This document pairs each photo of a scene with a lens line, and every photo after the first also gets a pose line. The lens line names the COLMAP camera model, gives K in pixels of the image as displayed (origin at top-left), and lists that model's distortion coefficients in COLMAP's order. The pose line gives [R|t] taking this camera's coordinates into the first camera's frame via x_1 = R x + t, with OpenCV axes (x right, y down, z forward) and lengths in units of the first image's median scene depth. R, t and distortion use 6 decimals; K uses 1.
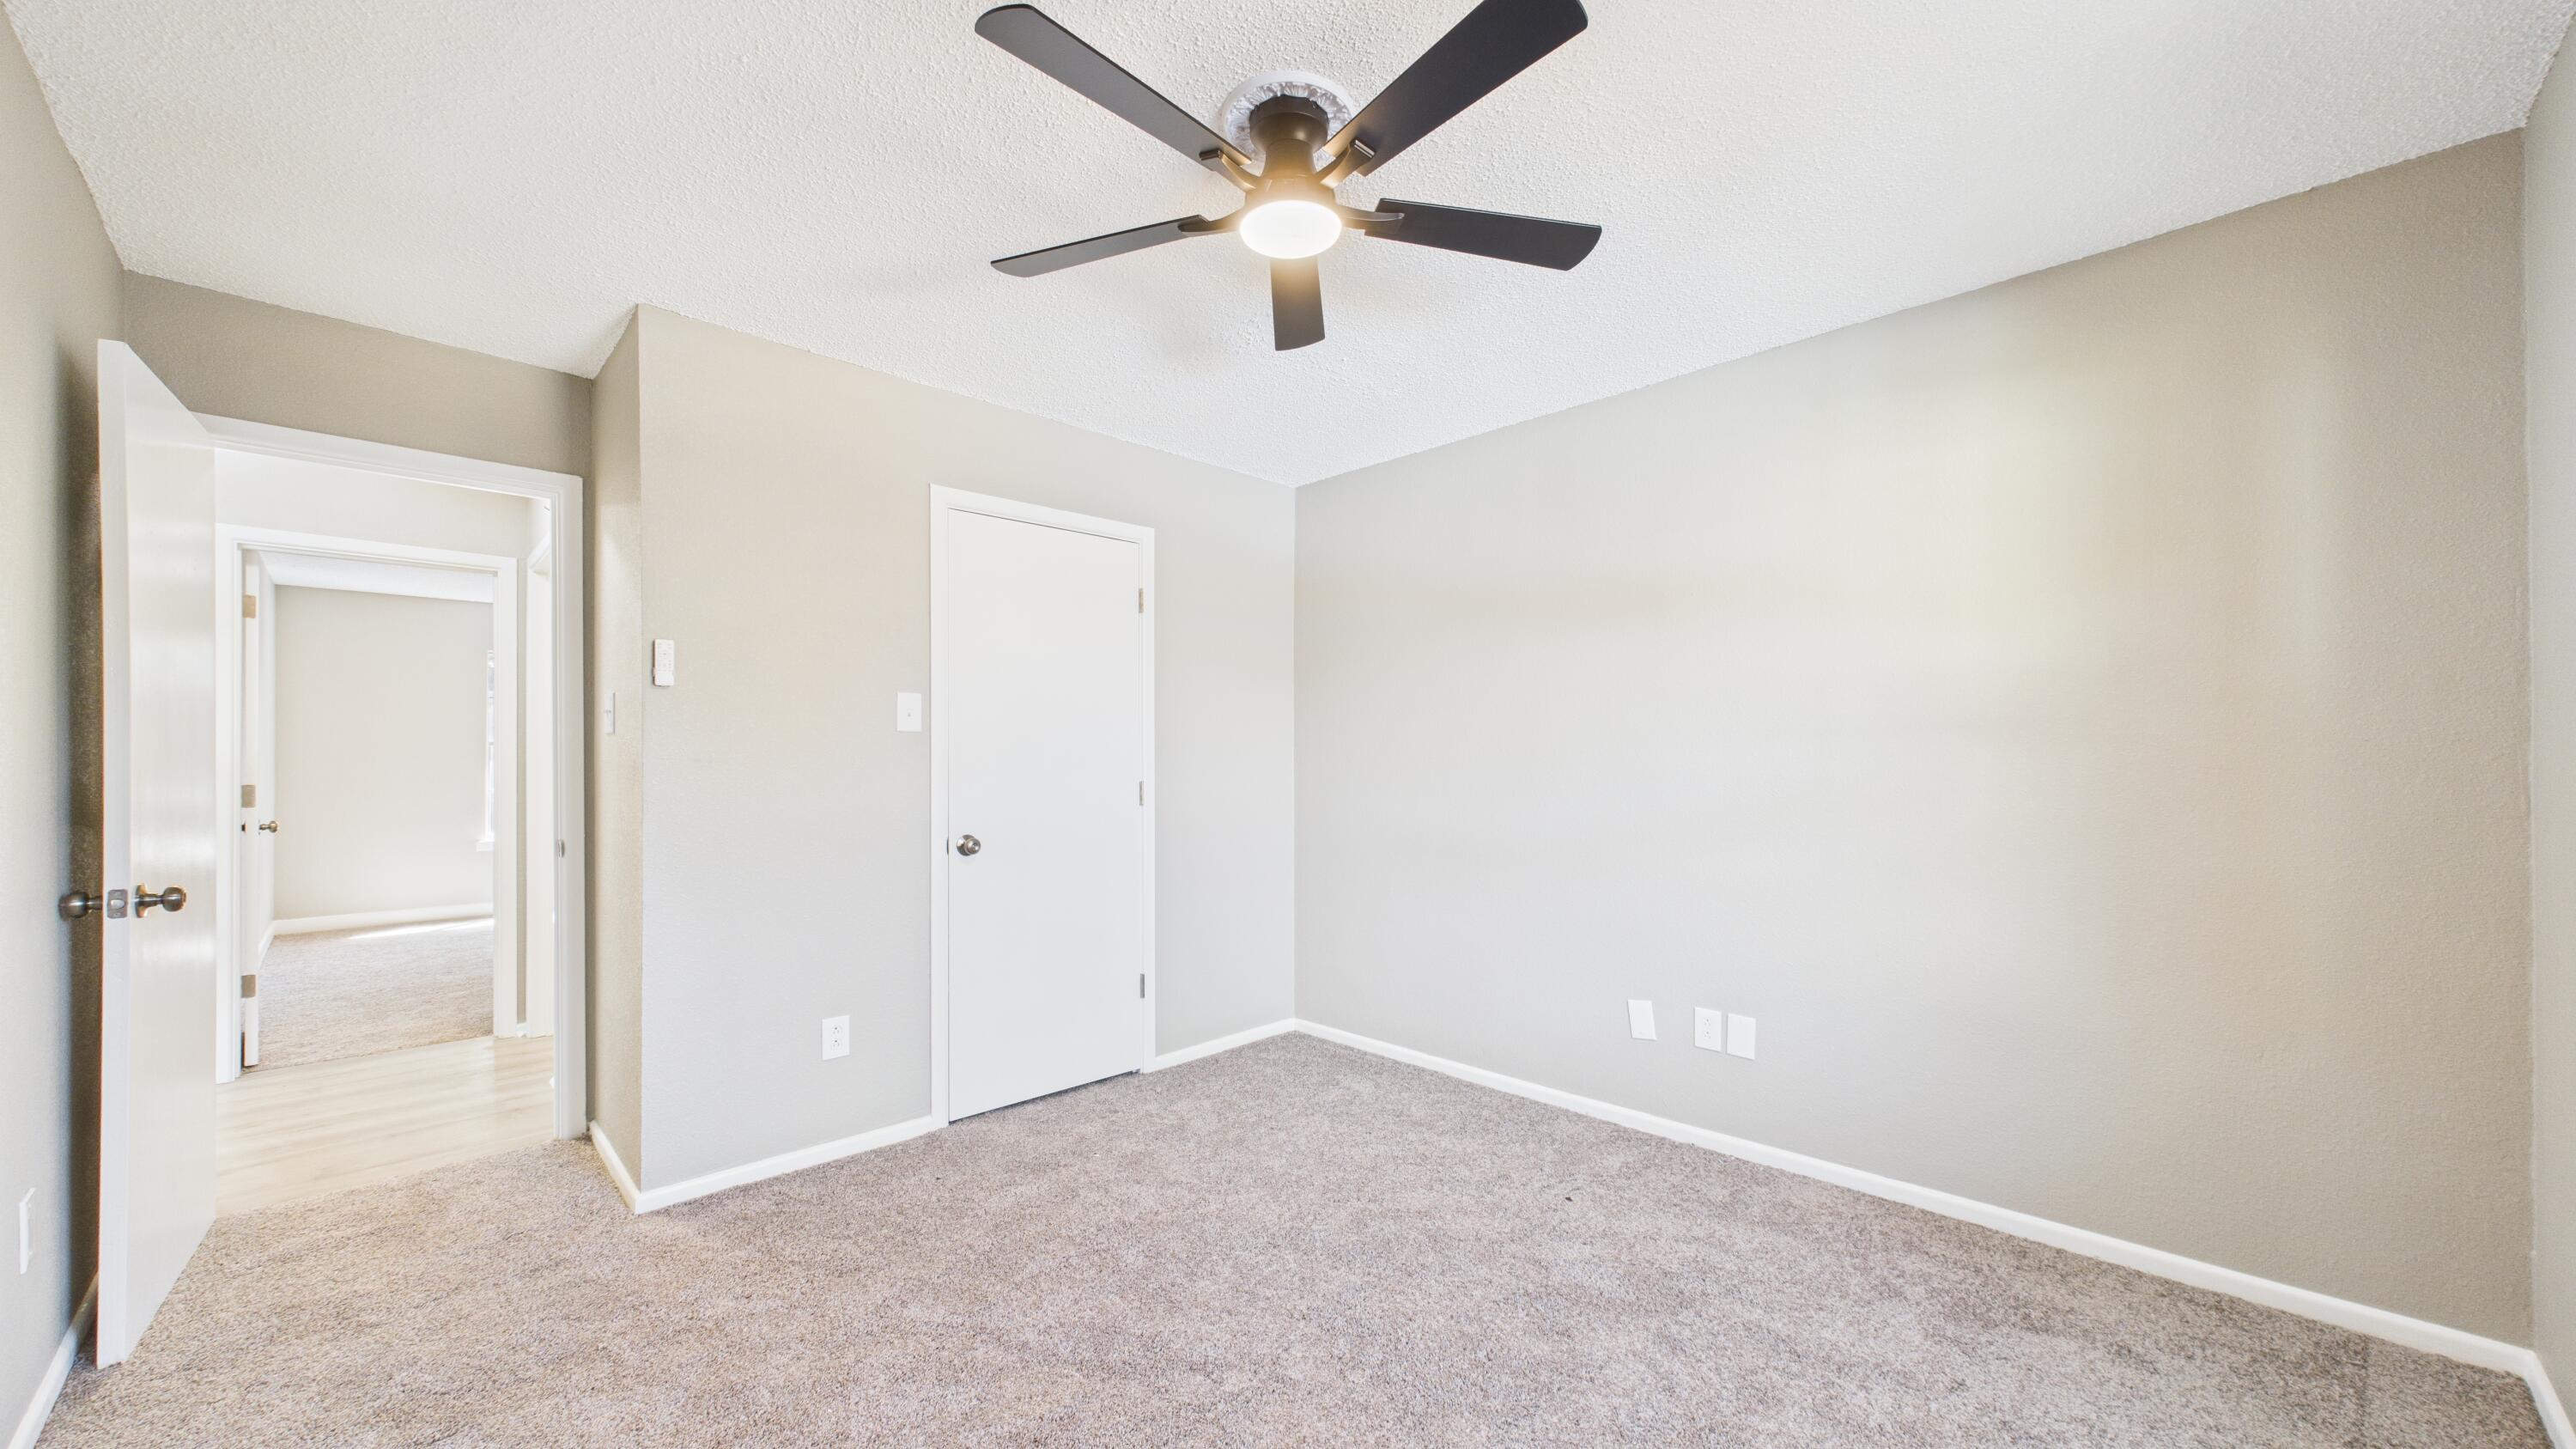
lens RADIAL K [[947.2, 0, 1280.0], [0, 947.2, 718.9], [0, 0, 1]] dist [-0.000022, 0.000289]
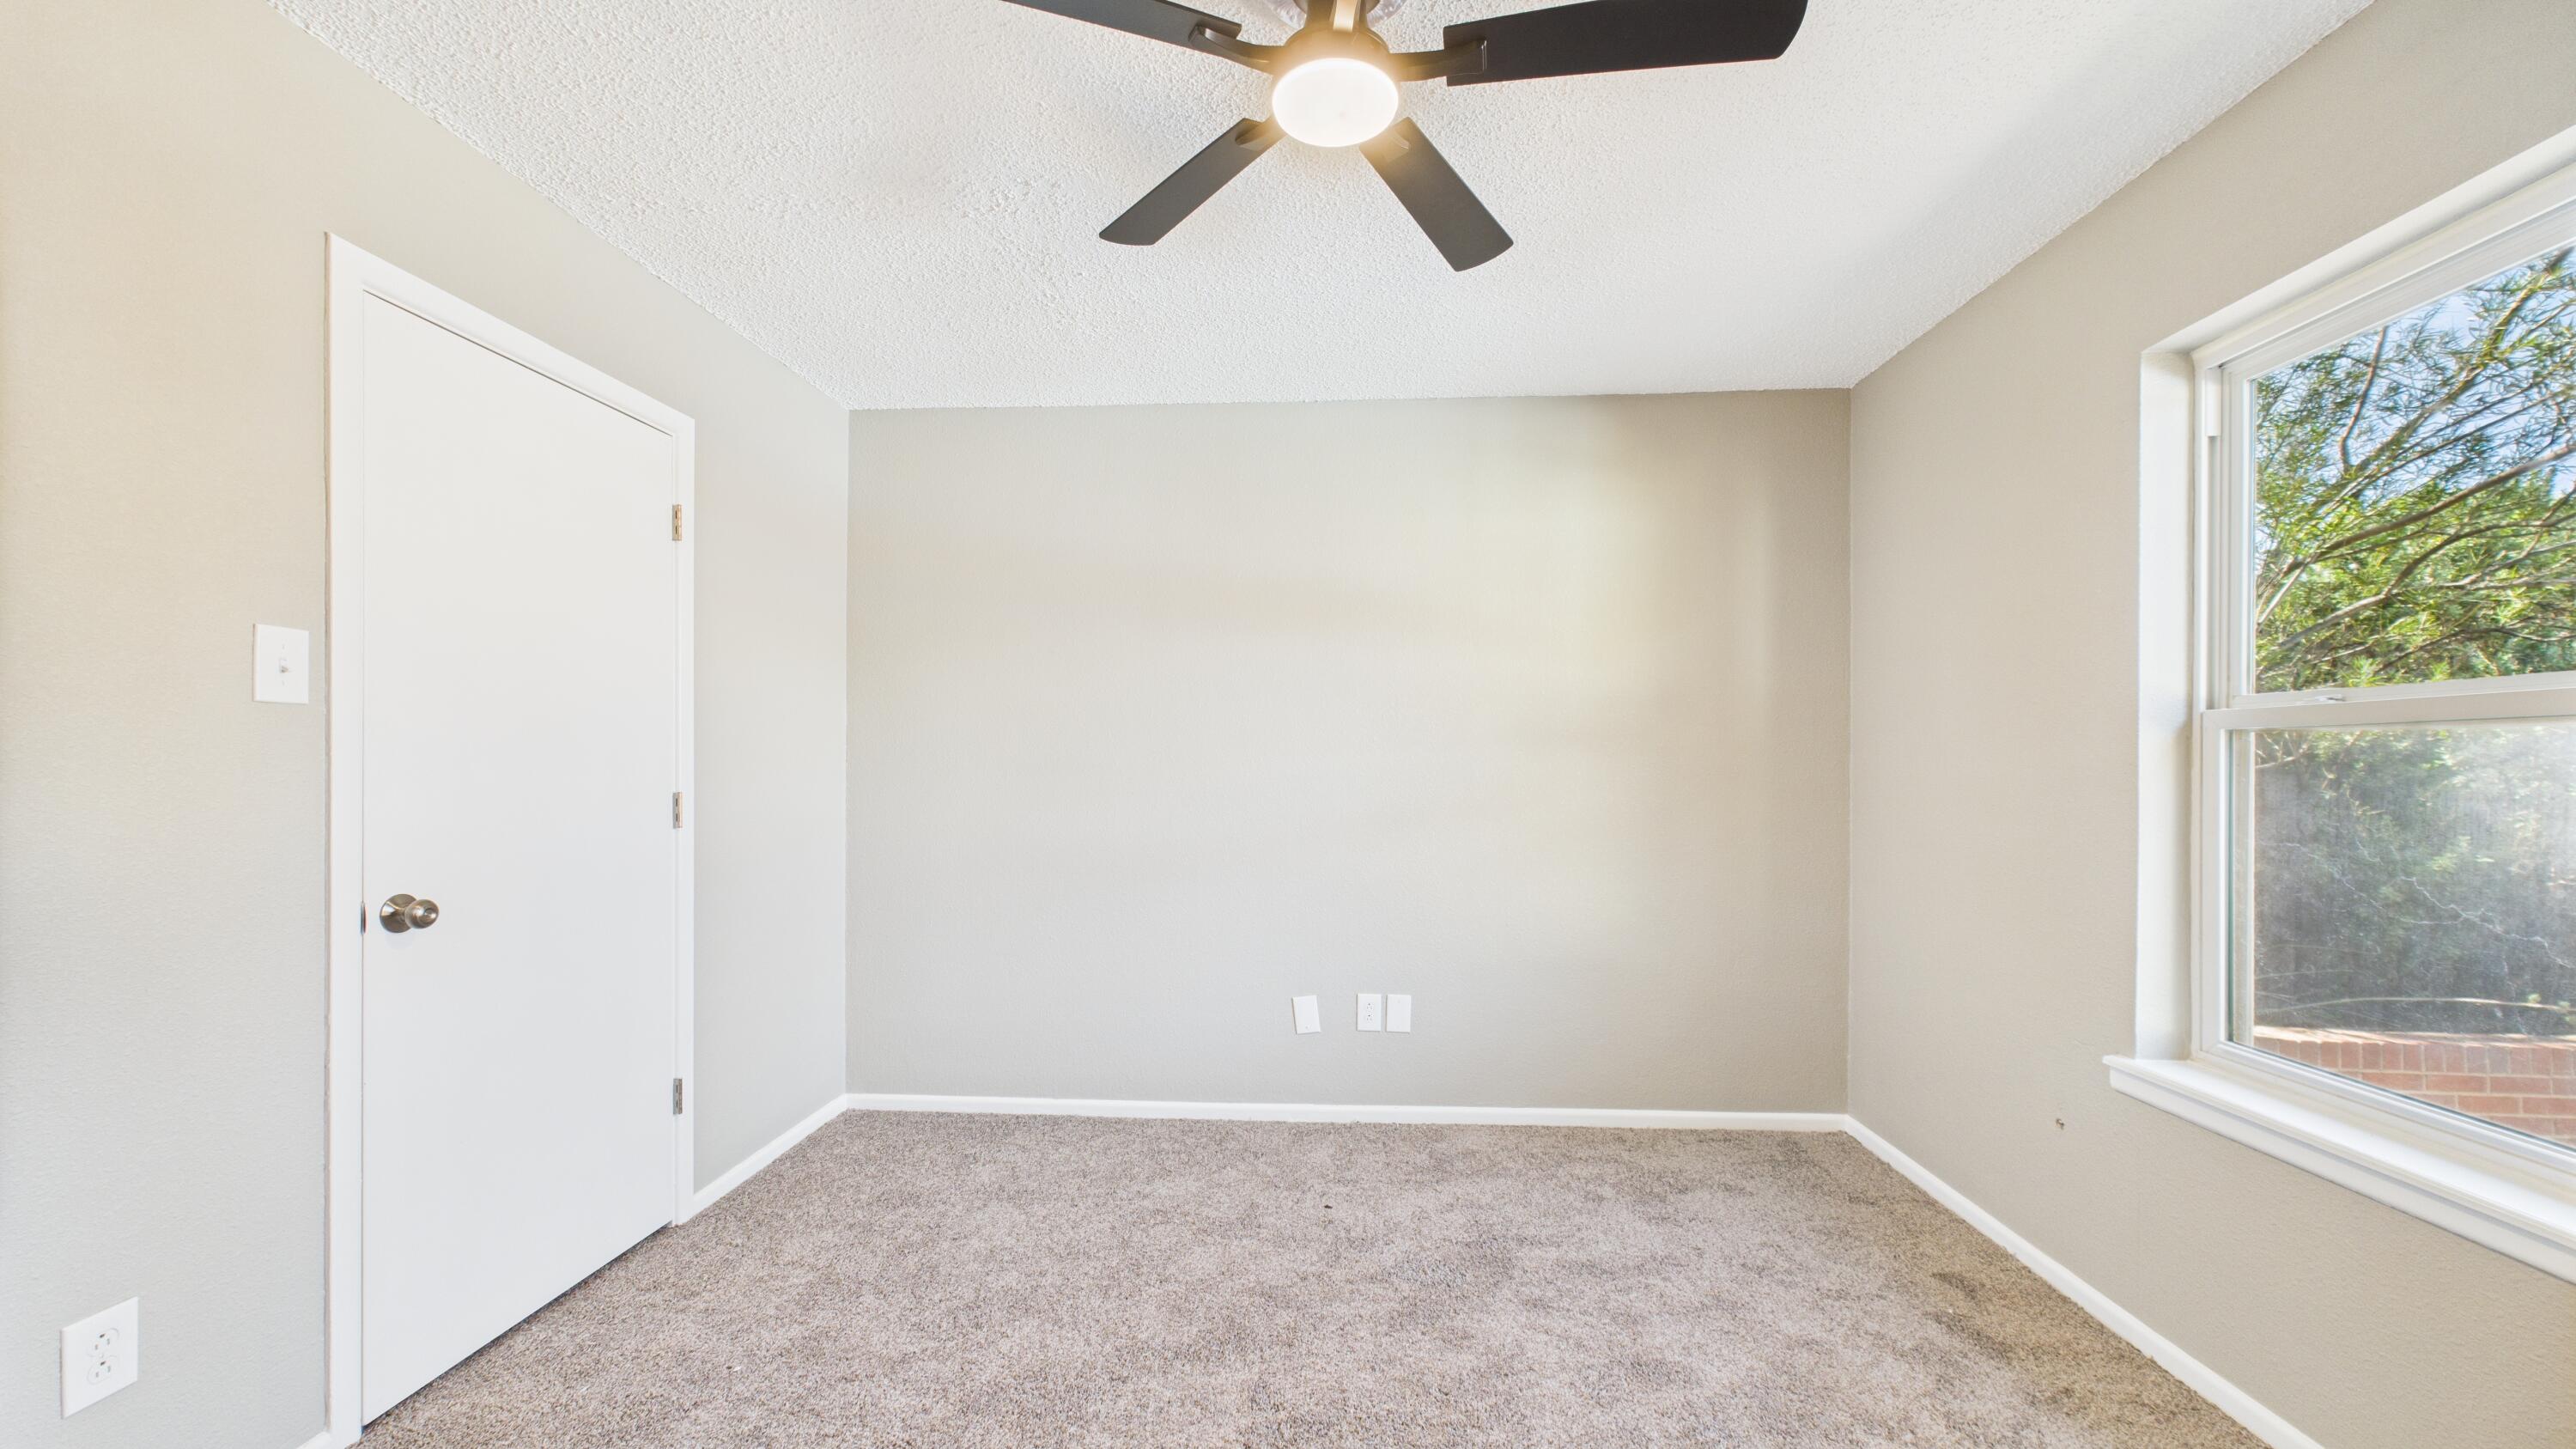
lens RADIAL K [[947.2, 0, 1287.7], [0, 947.2, 737.4], [0, 0, 1]] dist [-0.000022, 0.000289]
pose [[0.740292, 0.021777, 0.671933, -0.329961], [-0.032363, 0.999471, 0.003264, 0.012645], [-0.671506, -0.024162, 0.740605, 0.252849]]
